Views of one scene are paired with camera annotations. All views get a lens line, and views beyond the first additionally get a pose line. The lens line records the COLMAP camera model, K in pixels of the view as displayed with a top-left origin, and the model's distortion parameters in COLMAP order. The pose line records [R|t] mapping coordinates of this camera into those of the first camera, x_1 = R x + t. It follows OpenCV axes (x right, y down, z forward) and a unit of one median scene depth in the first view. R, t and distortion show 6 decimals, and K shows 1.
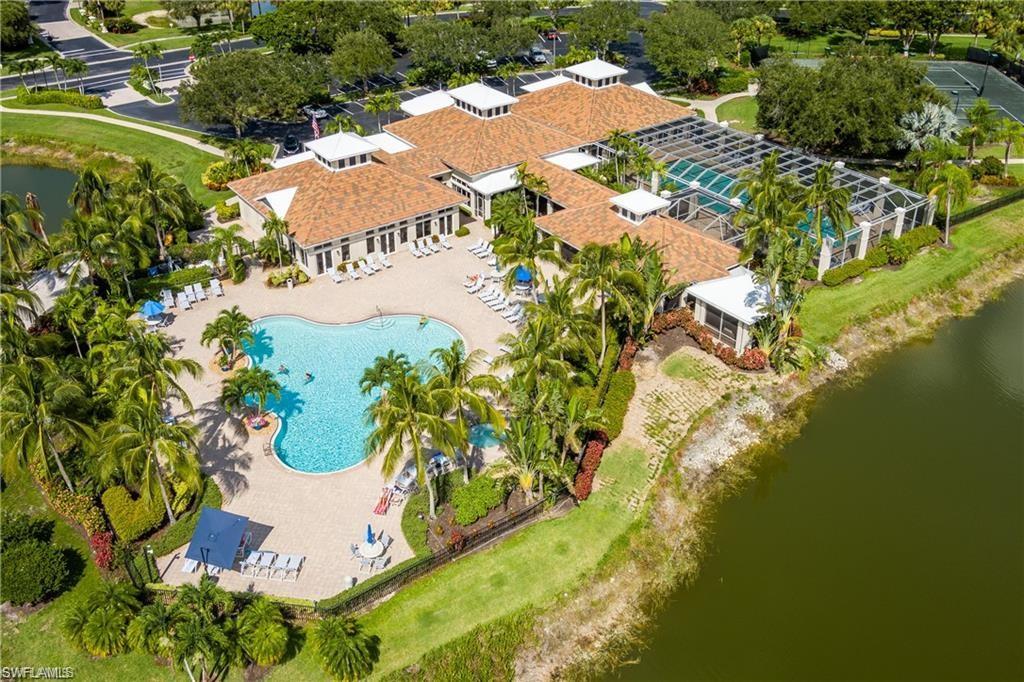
lens RADIAL K [[903.0, 0, 509.0], [0, 903.0, 334.3], [0, 0, 1]] dist [0.025757, -0.018322]
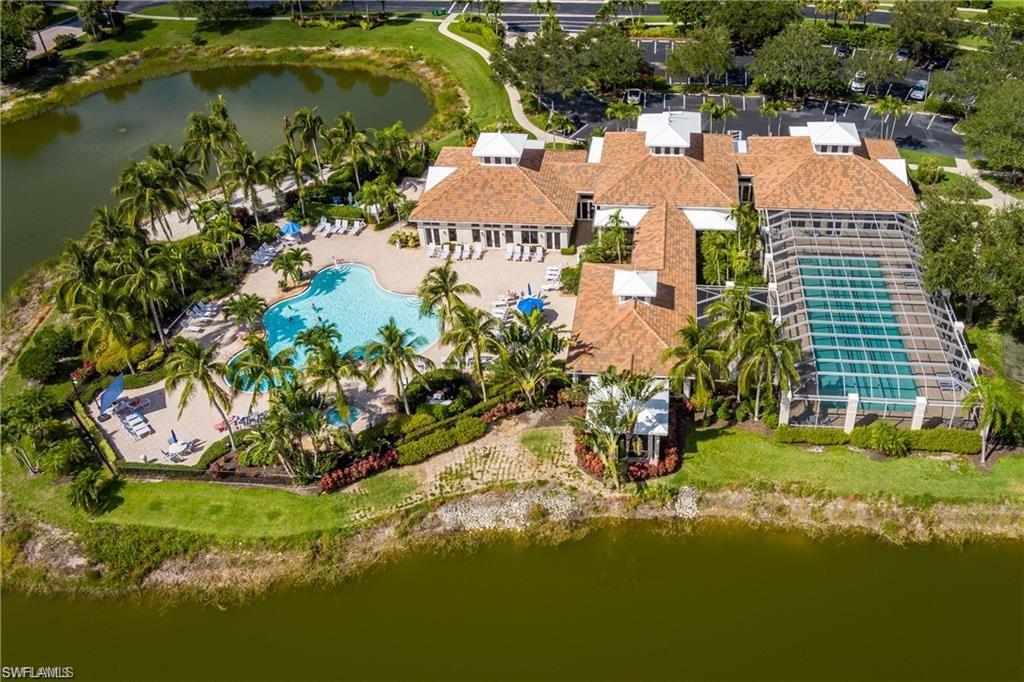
lens RADIAL K [[903.0, 0, 524.5], [0, 903.0, 373.0], [0, 0, 1]] dist [0.025757, -0.018322]
pose [[0.762481, 0.397698, -0.510352, 0.686650], [-0.342640, 0.917295, 0.202898, -0.243869], [0.548835, 0.020161, 0.835687, 0.114654]]
